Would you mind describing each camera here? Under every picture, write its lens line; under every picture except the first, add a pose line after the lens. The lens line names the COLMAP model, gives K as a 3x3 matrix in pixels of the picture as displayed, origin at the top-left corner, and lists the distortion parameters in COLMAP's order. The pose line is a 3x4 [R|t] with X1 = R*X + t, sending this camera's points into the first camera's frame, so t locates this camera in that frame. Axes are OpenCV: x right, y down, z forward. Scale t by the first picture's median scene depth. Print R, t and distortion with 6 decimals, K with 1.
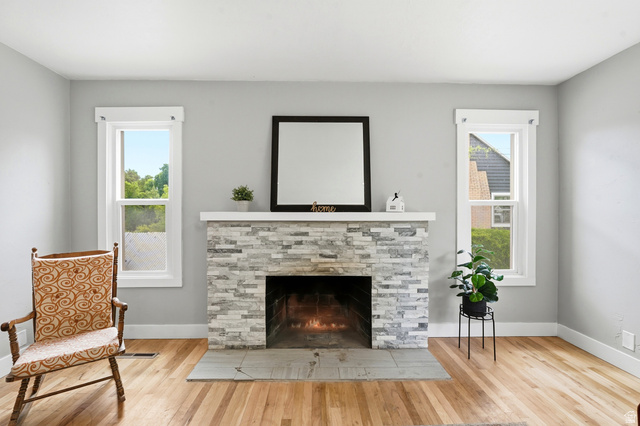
lens RADIAL K [[283.7, 0, 320.5], [0, 283.7, 214.2], [0, 0, 1]] dist [-0.007589, 0.003865]
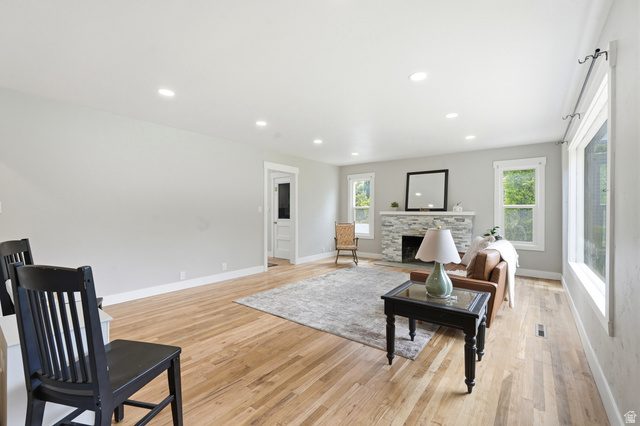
lens RADIAL K [[283.7, 0, 321.3], [0, 283.7, 213.1], [0, 0, 1]] dist [-0.007589, 0.003865]
pose [[0.779292, 0.005347, -0.626638, 0.869778], [-0.006264, 0.999980, 0.000743, 0.011794], [0.626630, 0.003346, 0.779310, -1.520147]]
